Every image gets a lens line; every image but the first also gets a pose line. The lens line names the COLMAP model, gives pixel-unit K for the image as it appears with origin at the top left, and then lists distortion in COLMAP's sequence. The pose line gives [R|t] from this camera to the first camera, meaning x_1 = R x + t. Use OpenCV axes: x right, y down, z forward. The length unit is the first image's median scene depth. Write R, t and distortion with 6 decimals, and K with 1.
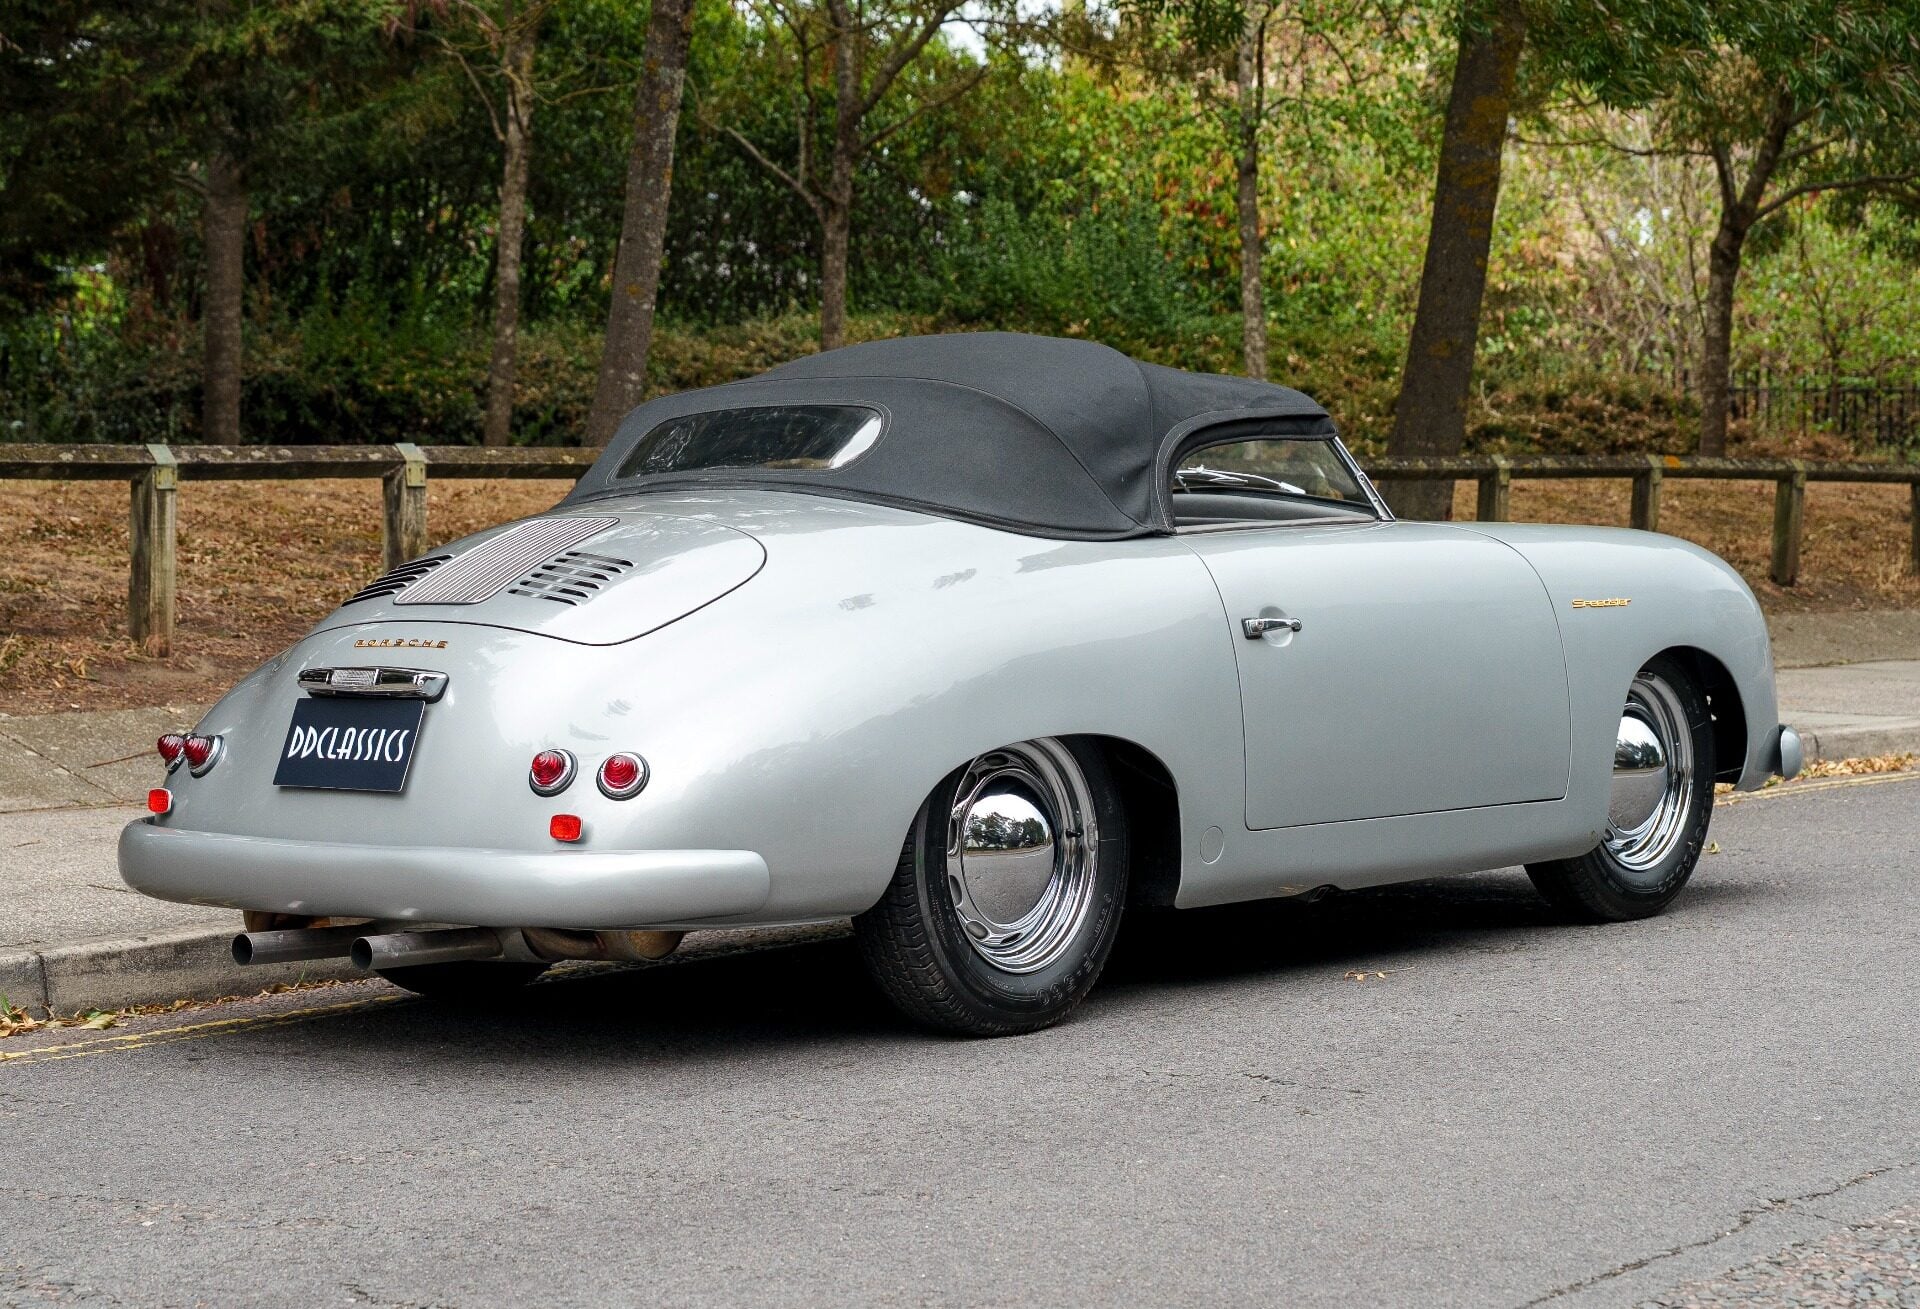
lens RADIAL K [[4227.6, 0, 974.2], [0, 4227.6, 634.9], [0, 0, 1]] dist [0.014623, 0.122601]
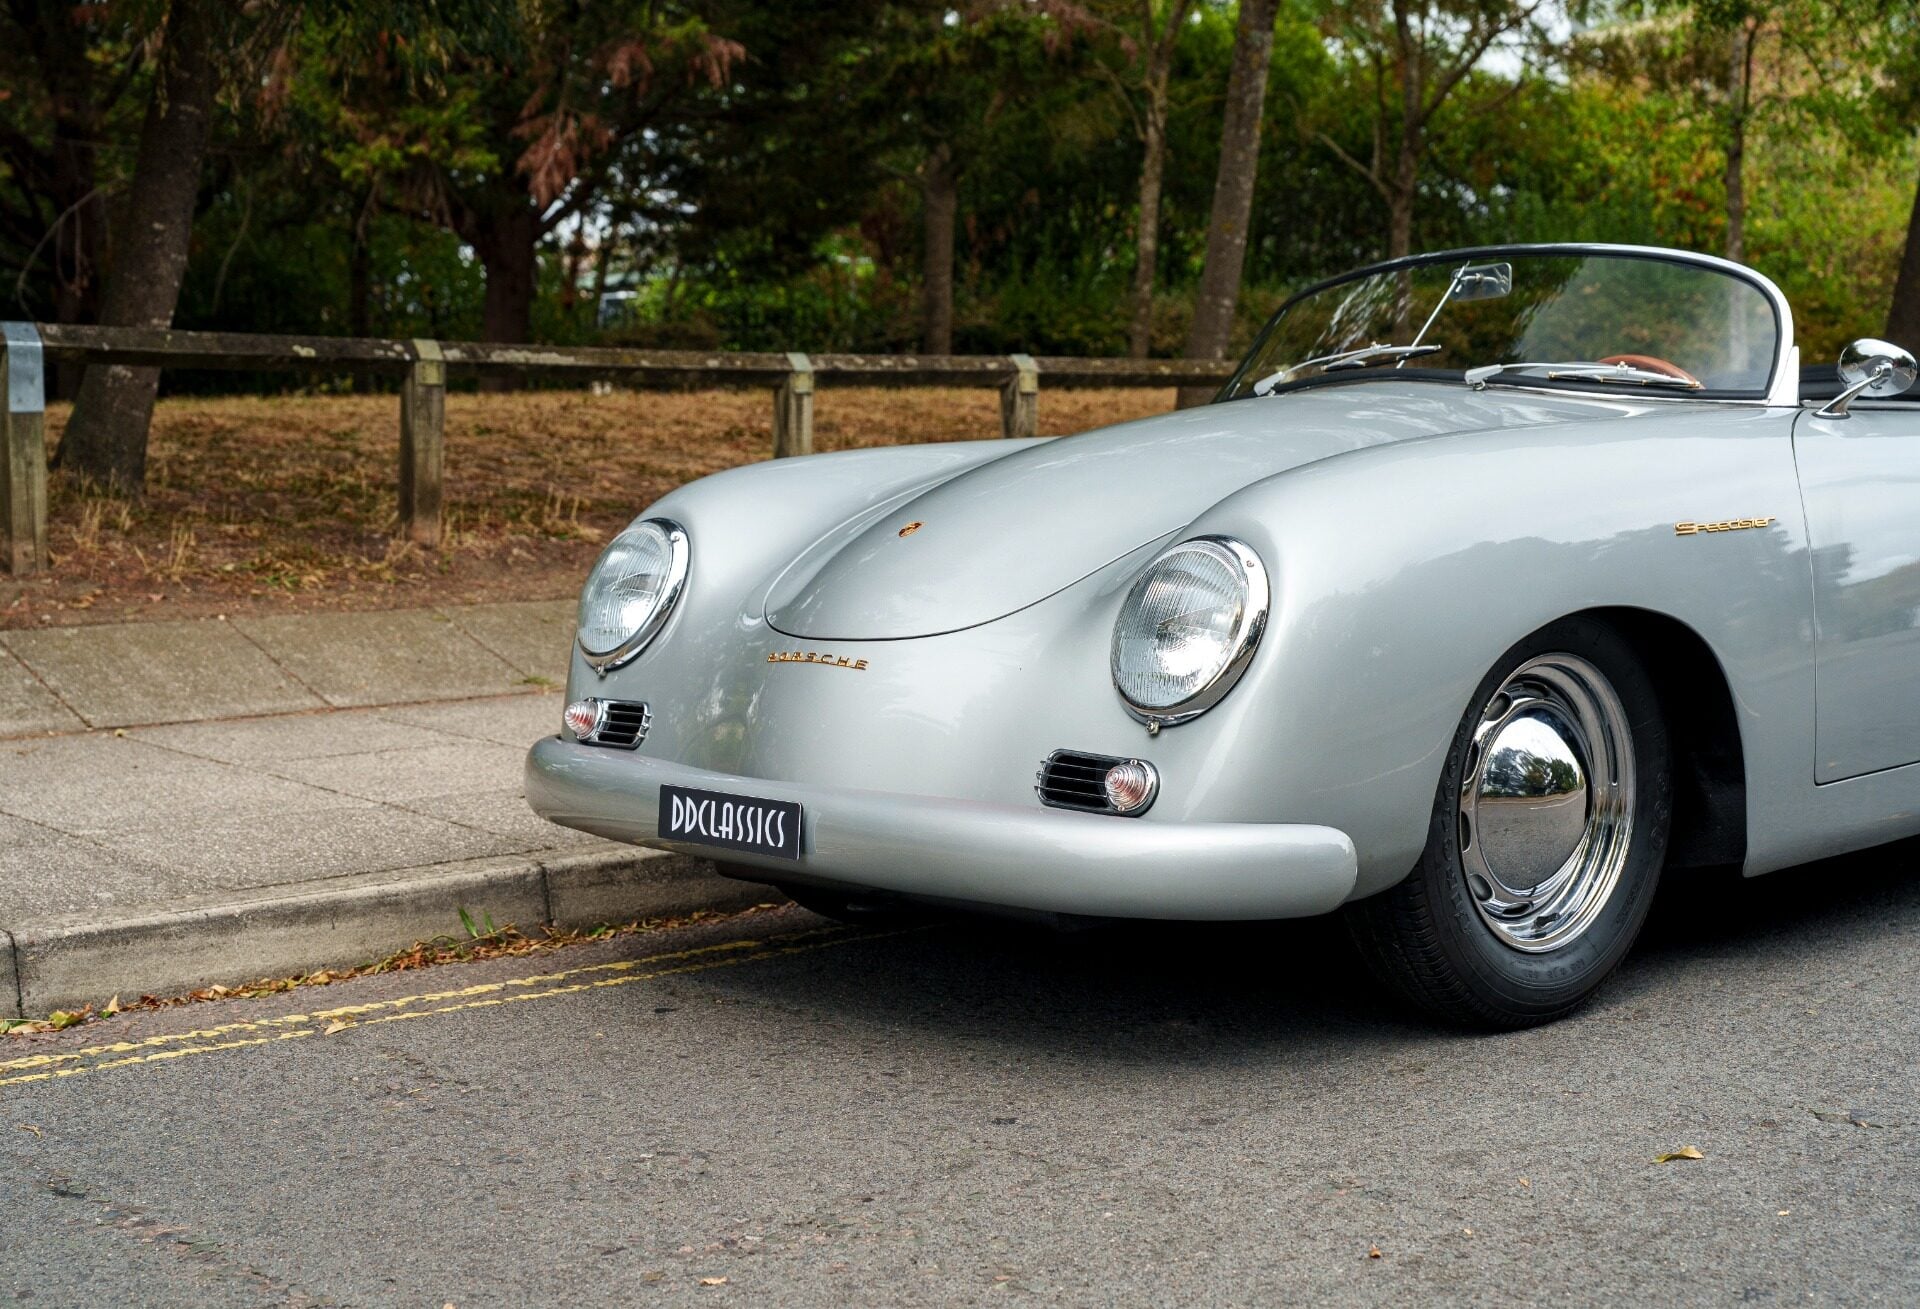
lens RADIAL K [[2626.7, 0, 960.0], [0, 2626.7, 654.5], [0, 0, 1]] dist [0.022167, -0.022371]
pose [[0.980904, 0.017526, -0.193703, -0.008067], [-0.007460, 0.998589, 0.052576, -0.001202], [0.194352, -0.050127, 0.979650, 0.204354]]
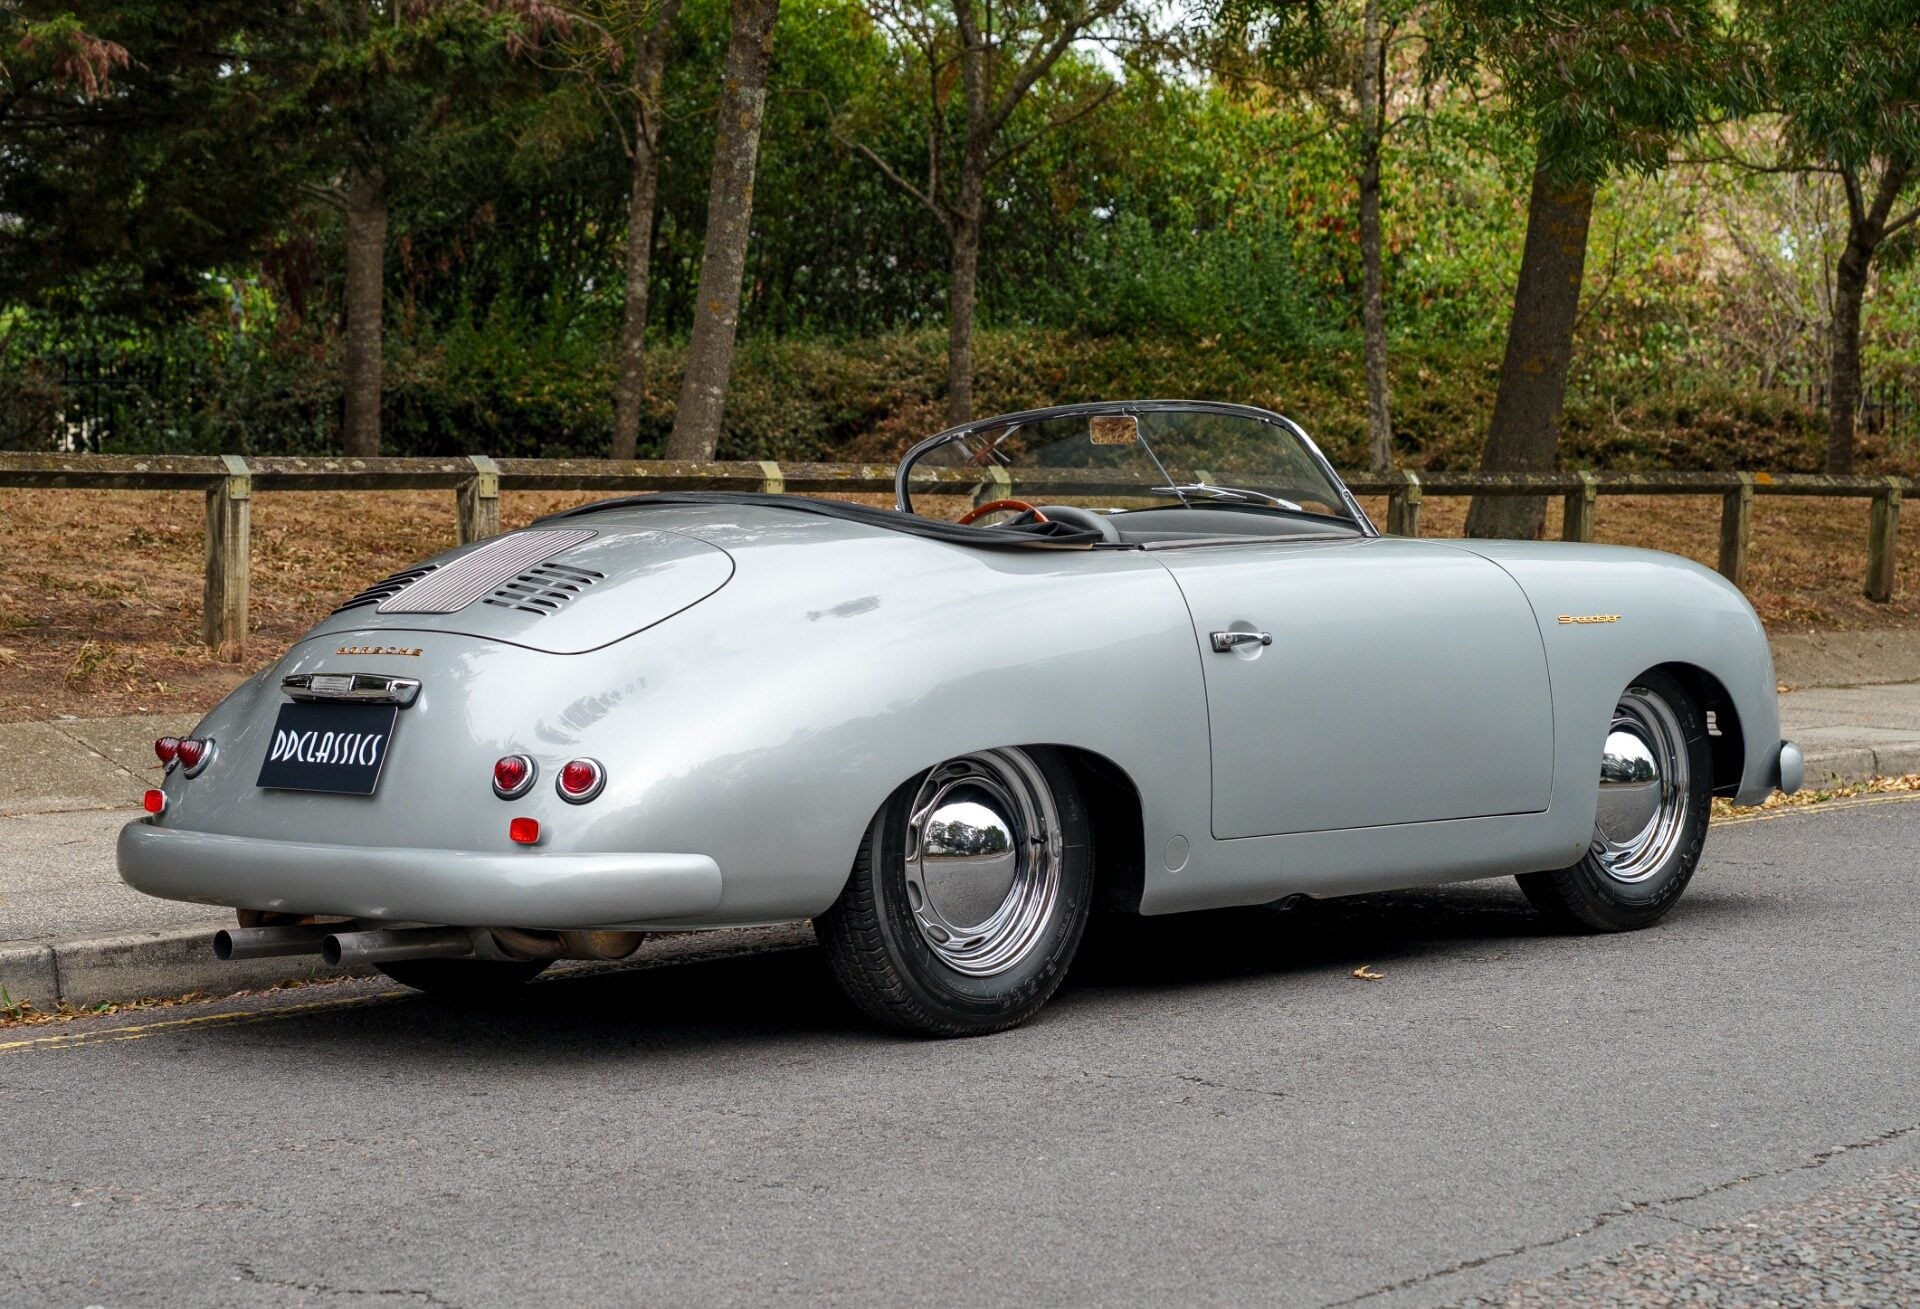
lens RADIAL K [[4208.9, 0, 960.0], [0, 4208.9, 654.5], [0, 0, 1]] dist [0.022796, 0.036513]
pose [[0.998441, 0.006887, -0.055386, 0.026563], [-0.006759, 0.999974, 0.002507, -0.000270], [0.055402, -0.002128, 0.998462, -0.009072]]
